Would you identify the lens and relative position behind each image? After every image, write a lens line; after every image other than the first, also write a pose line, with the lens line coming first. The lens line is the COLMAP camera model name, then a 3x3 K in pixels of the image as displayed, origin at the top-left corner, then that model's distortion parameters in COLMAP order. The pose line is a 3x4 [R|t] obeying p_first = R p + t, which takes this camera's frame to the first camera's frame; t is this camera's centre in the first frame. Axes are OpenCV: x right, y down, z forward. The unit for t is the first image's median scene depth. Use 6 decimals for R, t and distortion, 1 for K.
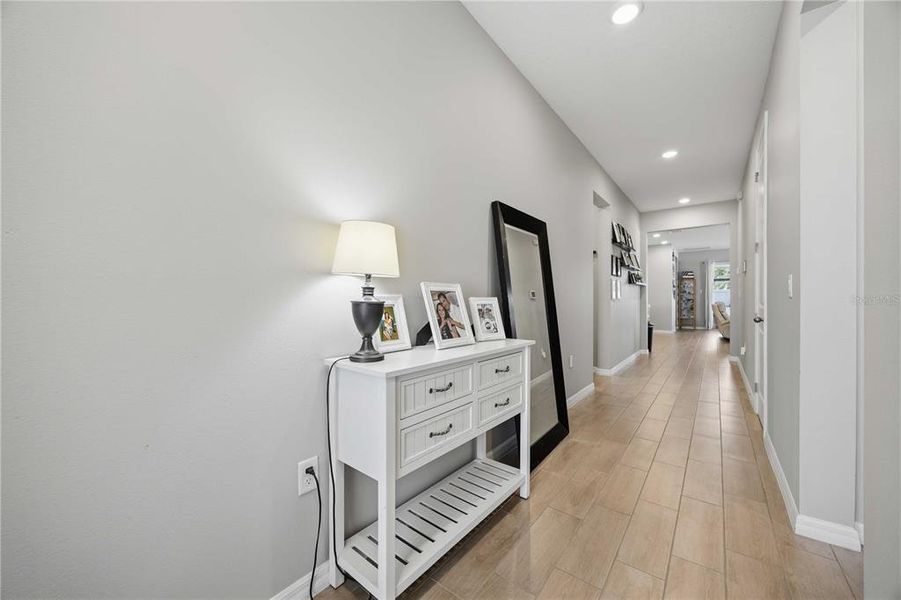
lens RADIAL K [[342.6, 0, 452.5], [0, 342.6, 300.1], [0, 0, 1]] dist [-0.003248, 0.000037]
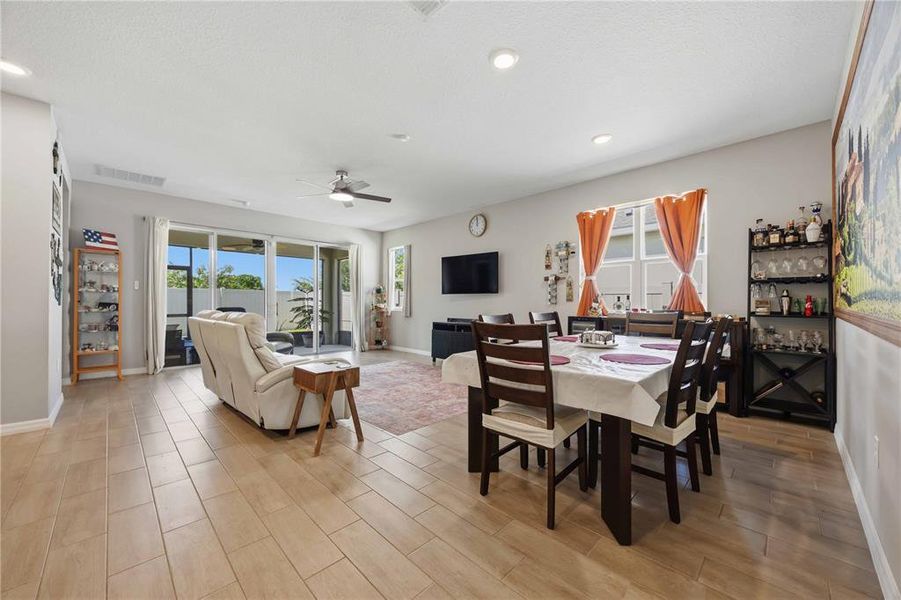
lens RADIAL K [[342.6, 0, 446.9], [0, 342.6, 300.8], [0, 0, 1]] dist [-0.003248, 0.000037]
pose [[0.134748, 0.003705, 0.990873, 0.357282], [-0.002225, 0.999992, -0.003437, -0.004790], [-0.990877, -0.001742, 0.134755, 0.558985]]
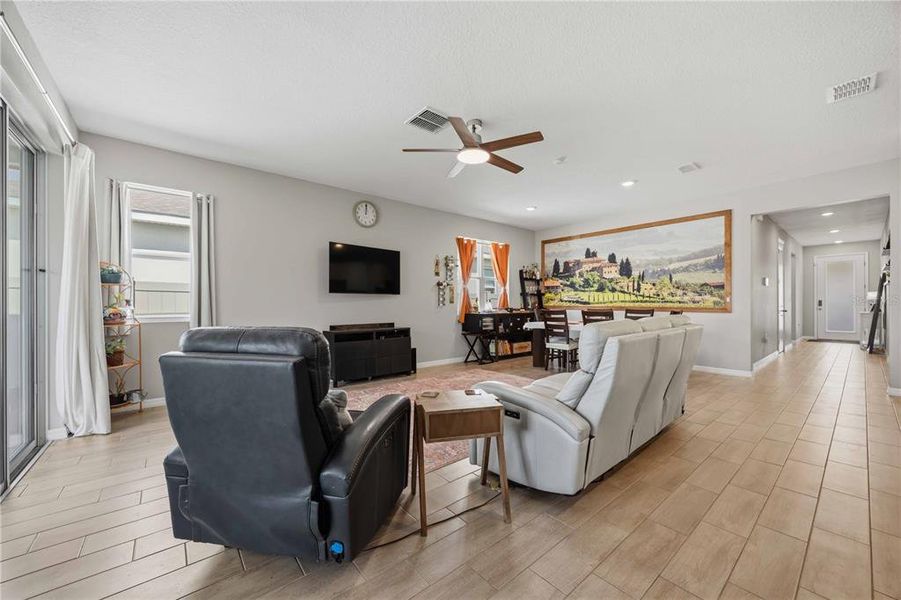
lens RADIAL K [[342.6, 0, 449.8], [0, 342.6, 305.3], [0, 0, 1]] dist [-0.003248, 0.000037]
pose [[-0.977661, 0.005424, 0.210119, 0.880023], [0.005809, 0.999982, 0.001217, -0.001437], [-0.210108, 0.002411, -0.977675, 1.262742]]
